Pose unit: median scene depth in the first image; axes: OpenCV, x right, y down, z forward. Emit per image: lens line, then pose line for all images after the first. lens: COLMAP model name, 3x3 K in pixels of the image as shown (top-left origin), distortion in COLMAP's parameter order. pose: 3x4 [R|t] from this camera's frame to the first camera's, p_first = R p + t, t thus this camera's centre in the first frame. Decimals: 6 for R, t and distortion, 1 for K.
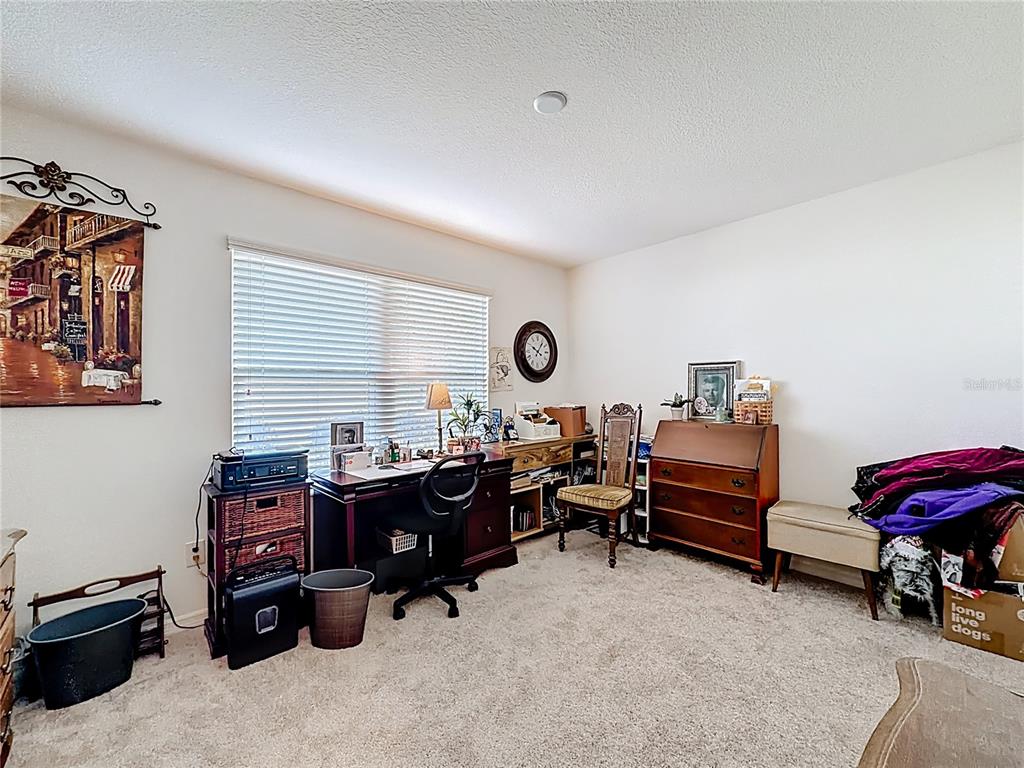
lens RADIAL K [[415.7, 0, 509.3], [0, 415.7, 388.7], [0, 0, 1]] dist [-0.001541, -0.000413]
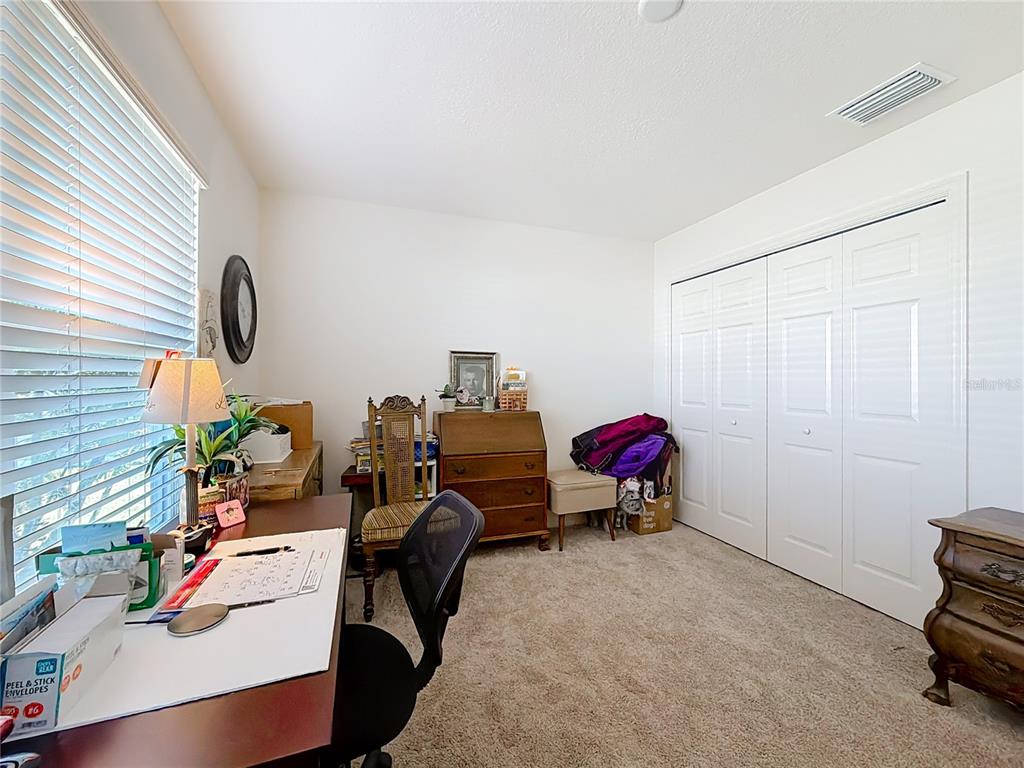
lens RADIAL K [[415.7, 0, 512.1], [0, 415.7, 380.9], [0, 0, 1]] dist [-0.001541, -0.000413]
pose [[0.377498, 0.002585, 0.926007, -0.443121], [-0.010168, 0.999947, 0.001354, 0.004909], [-0.925955, -0.009927, 0.377504, 0.600036]]
